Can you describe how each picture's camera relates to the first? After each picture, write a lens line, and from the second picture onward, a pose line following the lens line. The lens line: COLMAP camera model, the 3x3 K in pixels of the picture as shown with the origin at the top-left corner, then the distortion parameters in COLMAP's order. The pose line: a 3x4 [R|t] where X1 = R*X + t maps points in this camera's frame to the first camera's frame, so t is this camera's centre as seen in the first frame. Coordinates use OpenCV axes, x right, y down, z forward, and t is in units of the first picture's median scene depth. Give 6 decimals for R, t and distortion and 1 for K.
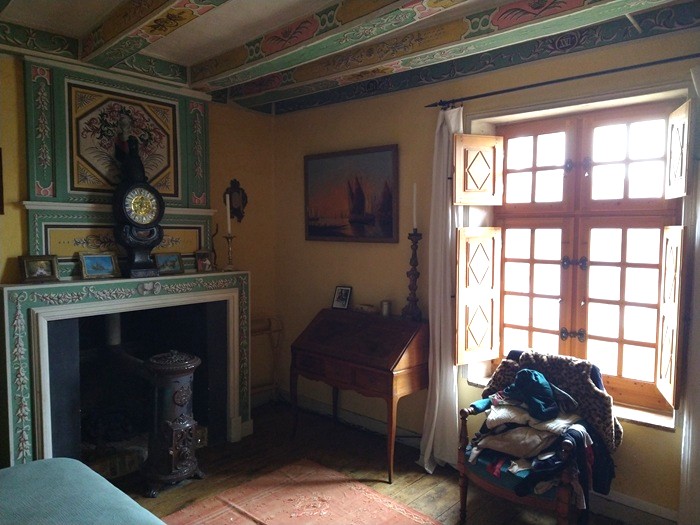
lens RADIAL K [[526.2, 0, 351.6], [0, 526.2, 268.4], [0, 0, 1]] dist [0.031327, -0.028031]
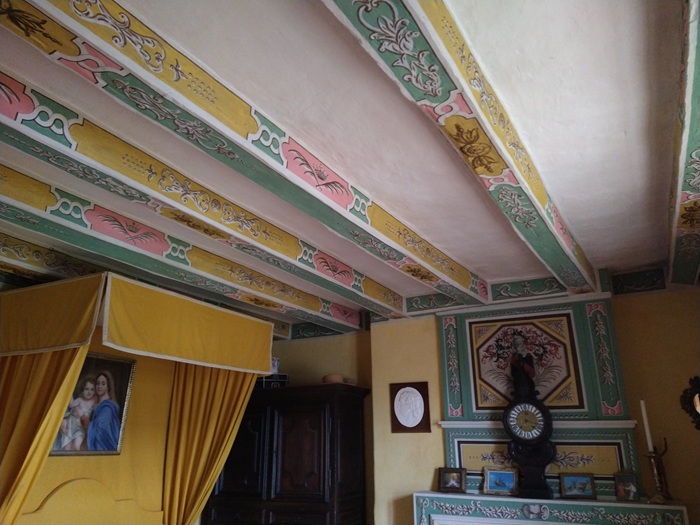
lens RADIAL K [[530.0, 0, 359.1], [0, 530.0, 253.8], [0, 0, 1]] dist [0.100487, -0.125579]
pose [[0.220777, -0.321544, -0.920797, 0.613750], [-0.066590, 0.936921, -0.343140, -0.043960], [0.973048, 0.137073, 0.185439, 0.458396]]
